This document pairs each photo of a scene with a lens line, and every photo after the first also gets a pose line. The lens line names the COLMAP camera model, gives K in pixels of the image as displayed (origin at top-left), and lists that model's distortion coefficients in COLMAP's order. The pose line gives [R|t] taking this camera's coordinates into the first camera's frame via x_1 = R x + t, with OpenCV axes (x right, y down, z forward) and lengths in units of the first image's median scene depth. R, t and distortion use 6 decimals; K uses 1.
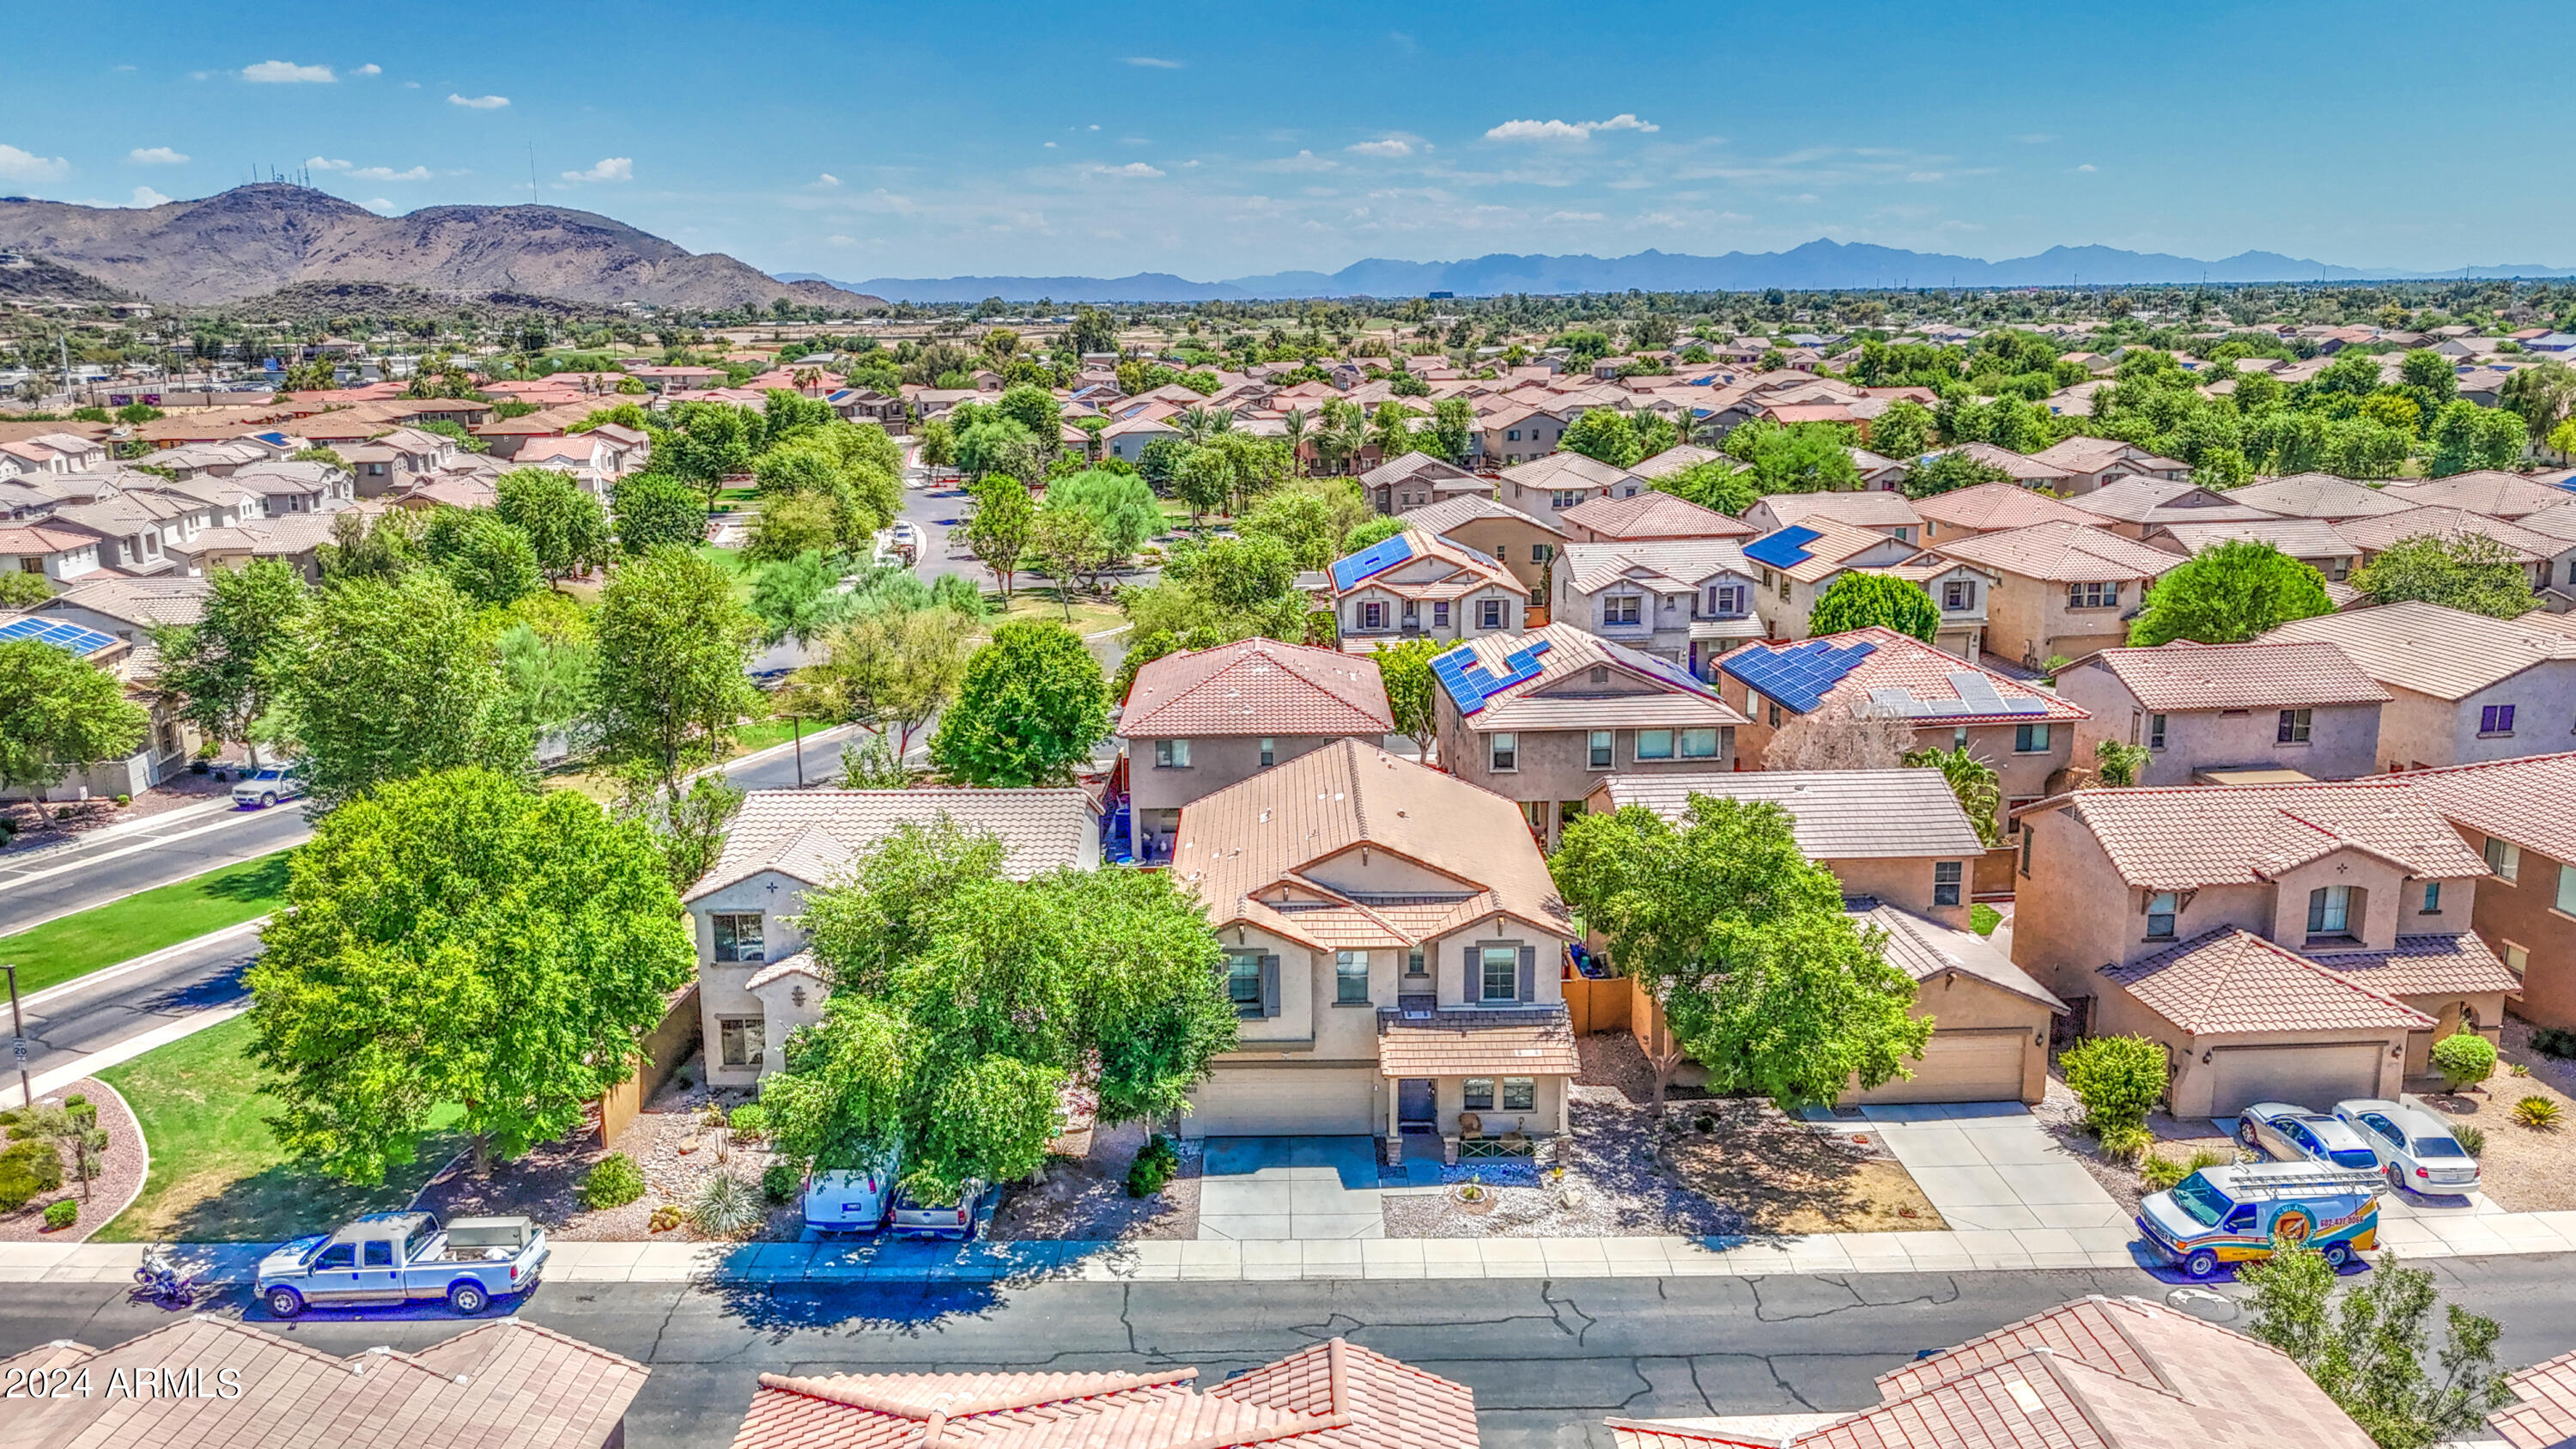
lens RADIAL K [[1903.3, 0, 1288.0], [0, 1903.3, 724.5], [0, 0, 1]] dist [0.111572, -0.121683]
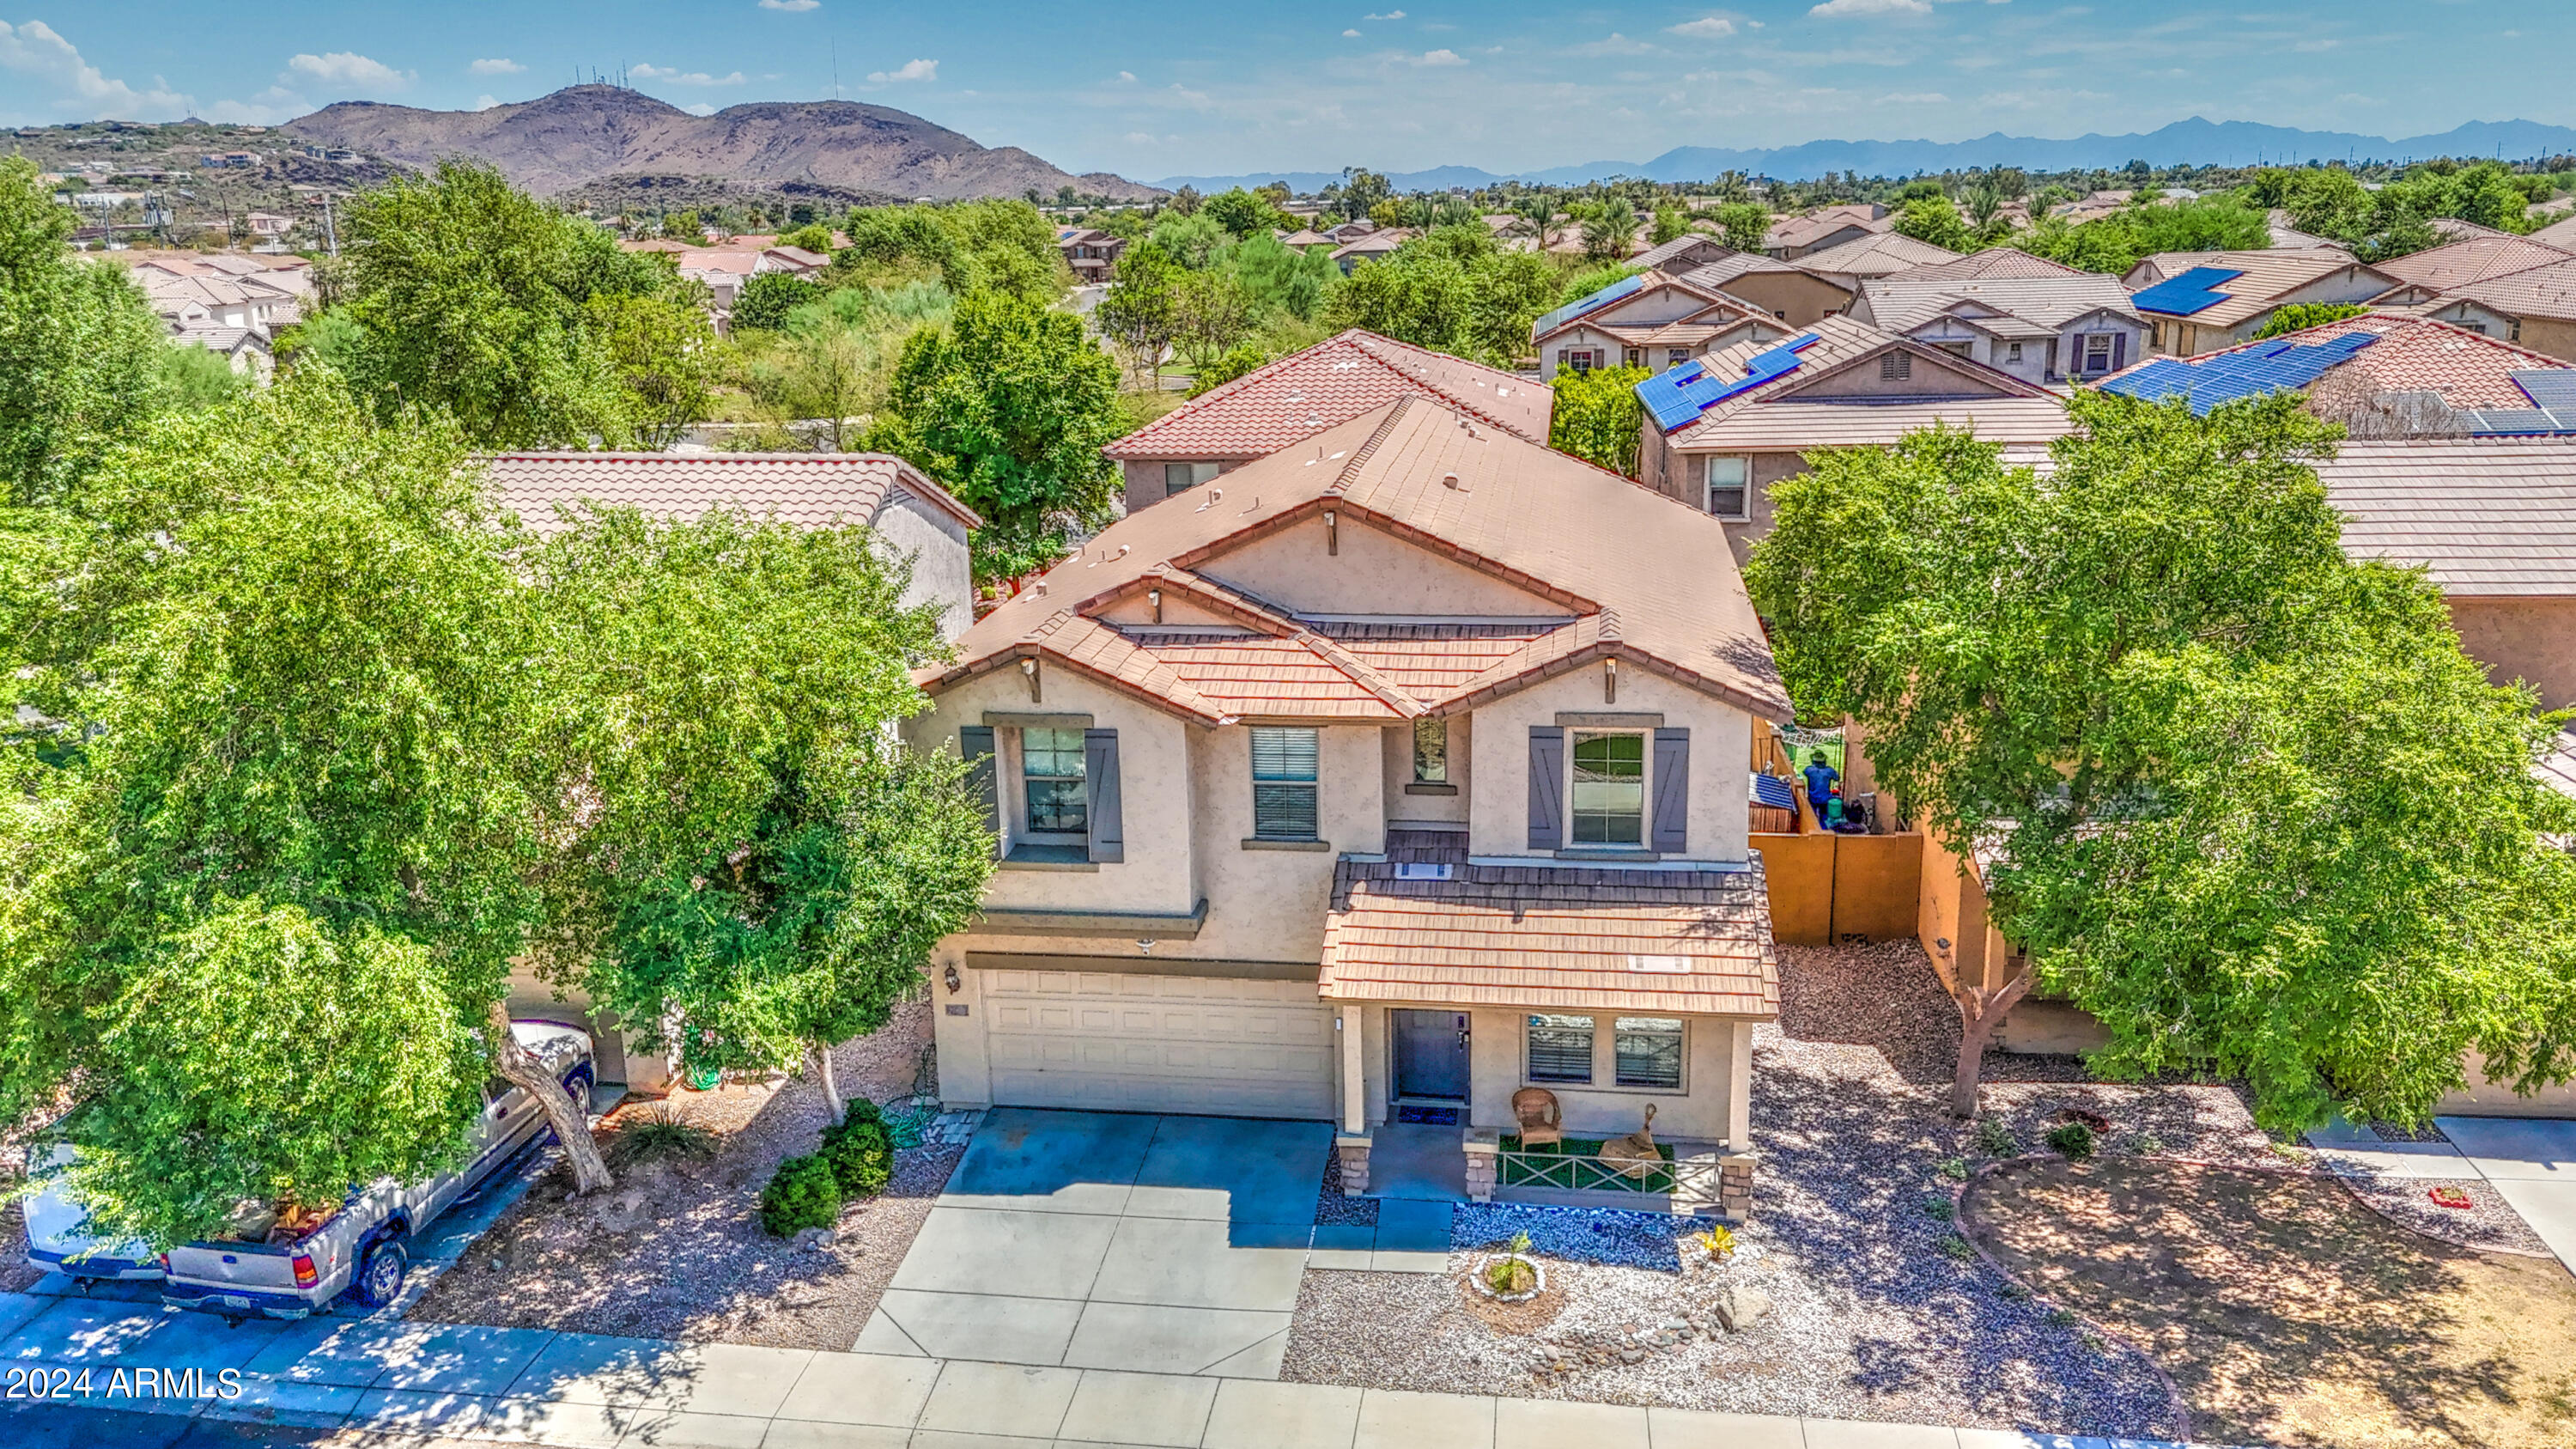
lens RADIAL K [[1957.8, 0, 1288.0], [0, 1957.8, 724.5], [0, 0, 1]] dist [0.073931, -0.087177]
pose [[0.988842, 0.028406, -0.146233, 0.103497], [-0.021770, 0.998668, 0.046784, 0.095887], [0.147367, -0.043078, 0.988143, 0.534351]]
